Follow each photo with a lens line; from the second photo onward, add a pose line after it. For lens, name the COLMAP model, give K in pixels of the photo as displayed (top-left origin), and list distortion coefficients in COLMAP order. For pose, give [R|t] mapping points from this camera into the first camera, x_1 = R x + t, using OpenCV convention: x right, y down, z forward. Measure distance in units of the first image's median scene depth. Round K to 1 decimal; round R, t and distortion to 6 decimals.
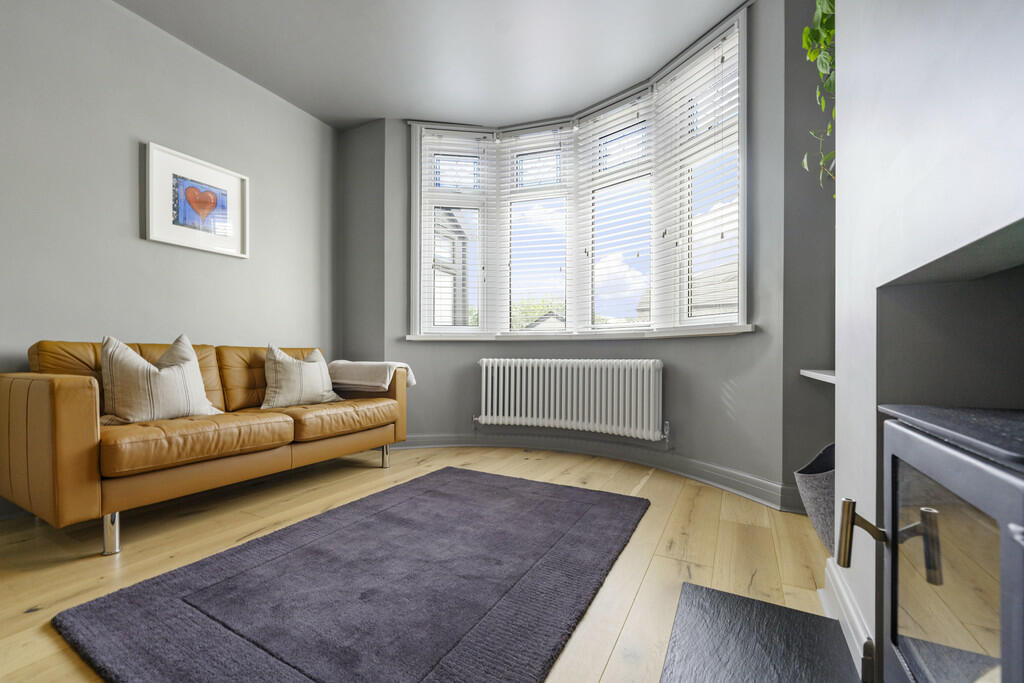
lens RADIAL K [[404.1, 0, 512.0], [0, 404.1, 341.5], [0, 0, 1]] dist [0.000058, 0.000027]
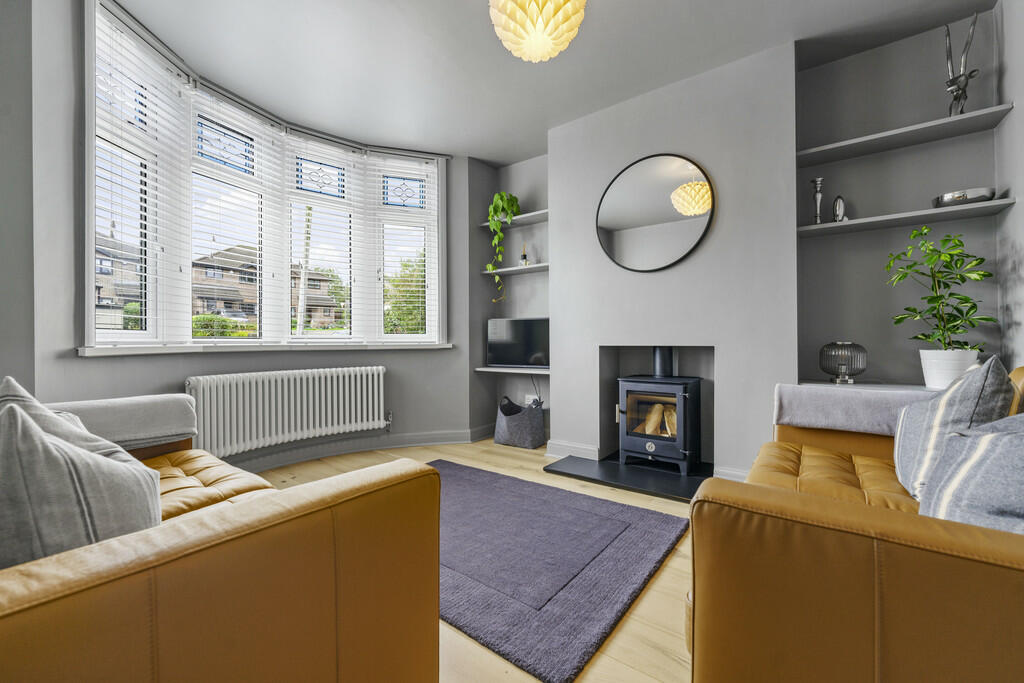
lens RADIAL K [[413.8, 0, 506.5], [0, 413.8, 350.3], [0, 0, 1]] dist [-0.000271, -0.000147]
pose [[0.162758, -0.008878, 0.986626, -0.921766], [-0.008498, 0.999910, 0.010399, -0.027158], [-0.986629, -0.010077, 0.162668, 0.375425]]
